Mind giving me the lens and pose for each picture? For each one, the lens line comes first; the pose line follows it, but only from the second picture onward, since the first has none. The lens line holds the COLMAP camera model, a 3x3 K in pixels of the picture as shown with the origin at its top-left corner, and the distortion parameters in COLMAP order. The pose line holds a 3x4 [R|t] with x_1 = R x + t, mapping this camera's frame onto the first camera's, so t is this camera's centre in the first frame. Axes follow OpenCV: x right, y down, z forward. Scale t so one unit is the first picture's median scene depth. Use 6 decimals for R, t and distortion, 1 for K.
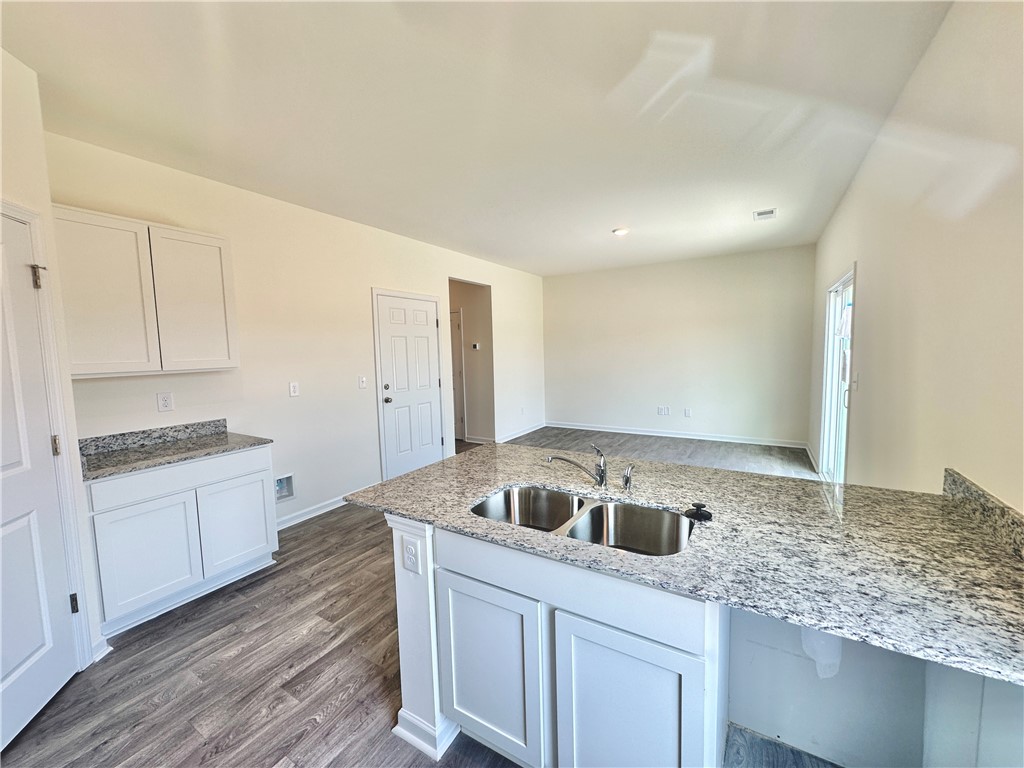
lens RADIAL K [[409.7, 0, 512.5], [0, 409.7, 383.4], [0, 0, 1]] dist [-0.002597, -0.000297]
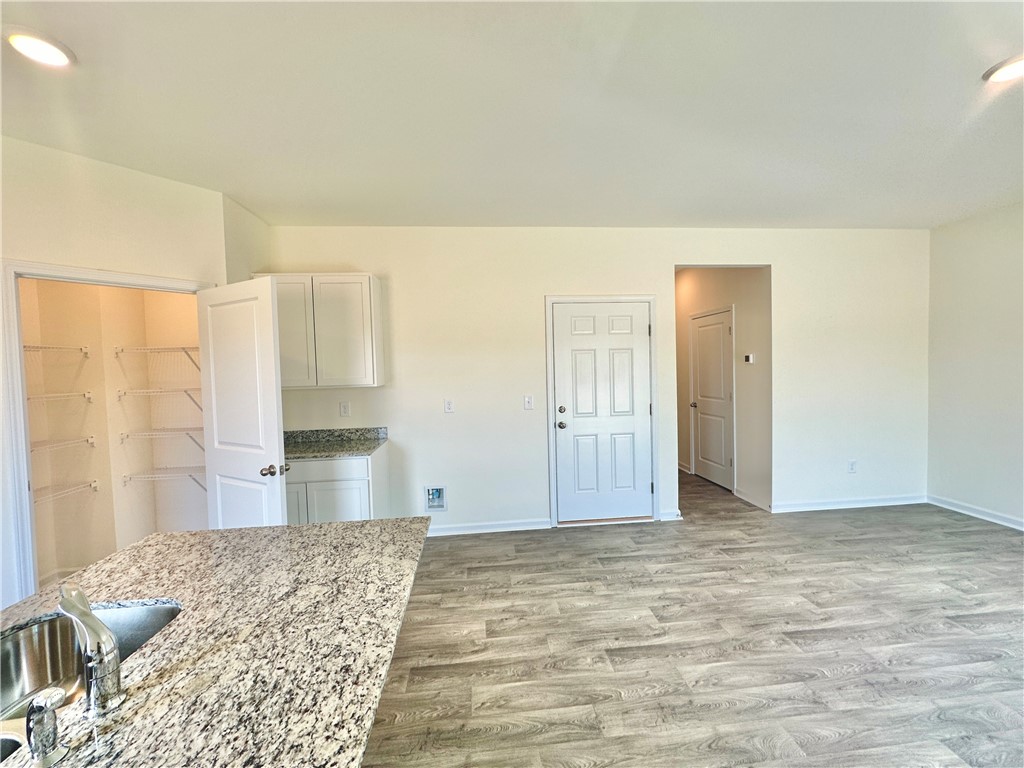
lens RADIAL K [[409.7, 0, 510.2], [0, 409.7, 383.1], [0, 0, 1]] dist [-0.002597, -0.000297]
pose [[0.597315, 0.038880, -0.801064, 0.519390], [-0.055118, 0.998453, 0.007362, -0.078827], [0.800110, 0.039756, 0.598534, 0.672344]]
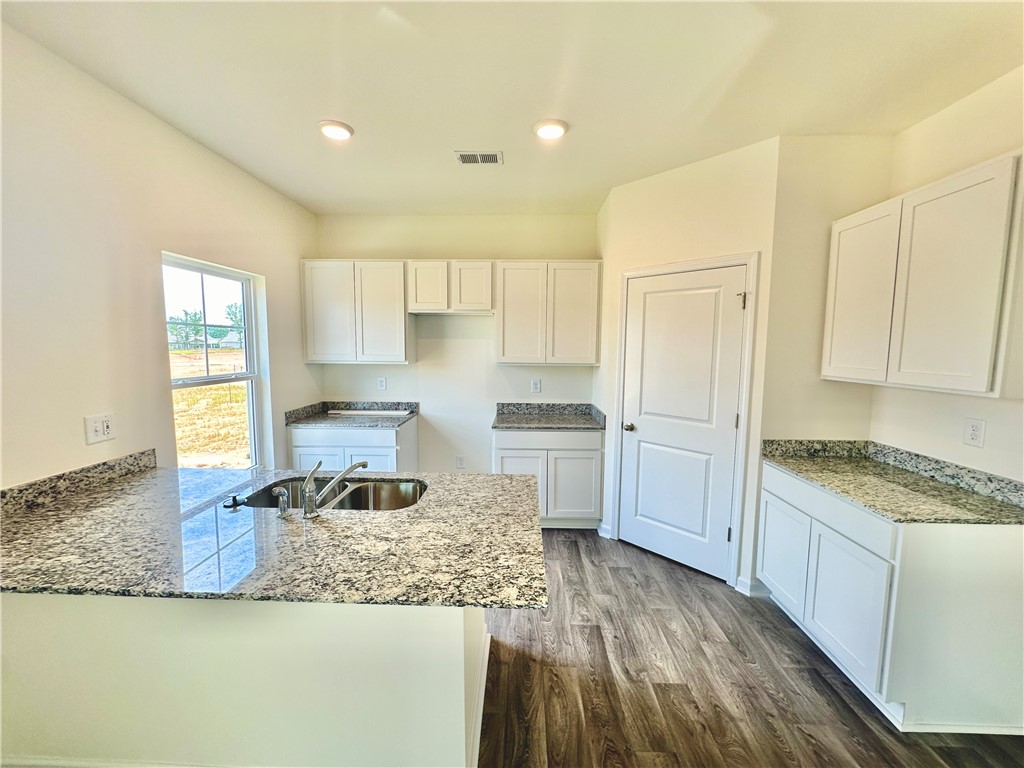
lens RADIAL K [[409.7, 0, 513.4], [0, 409.7, 379.9], [0, 0, 1]] dist [-0.002597, -0.000297]
pose [[-0.869060, 0.061086, -0.490920, 0.159099], [-0.027623, 0.984807, 0.171441, -0.143815], [0.493934, 0.162553, -0.854170, 1.248104]]
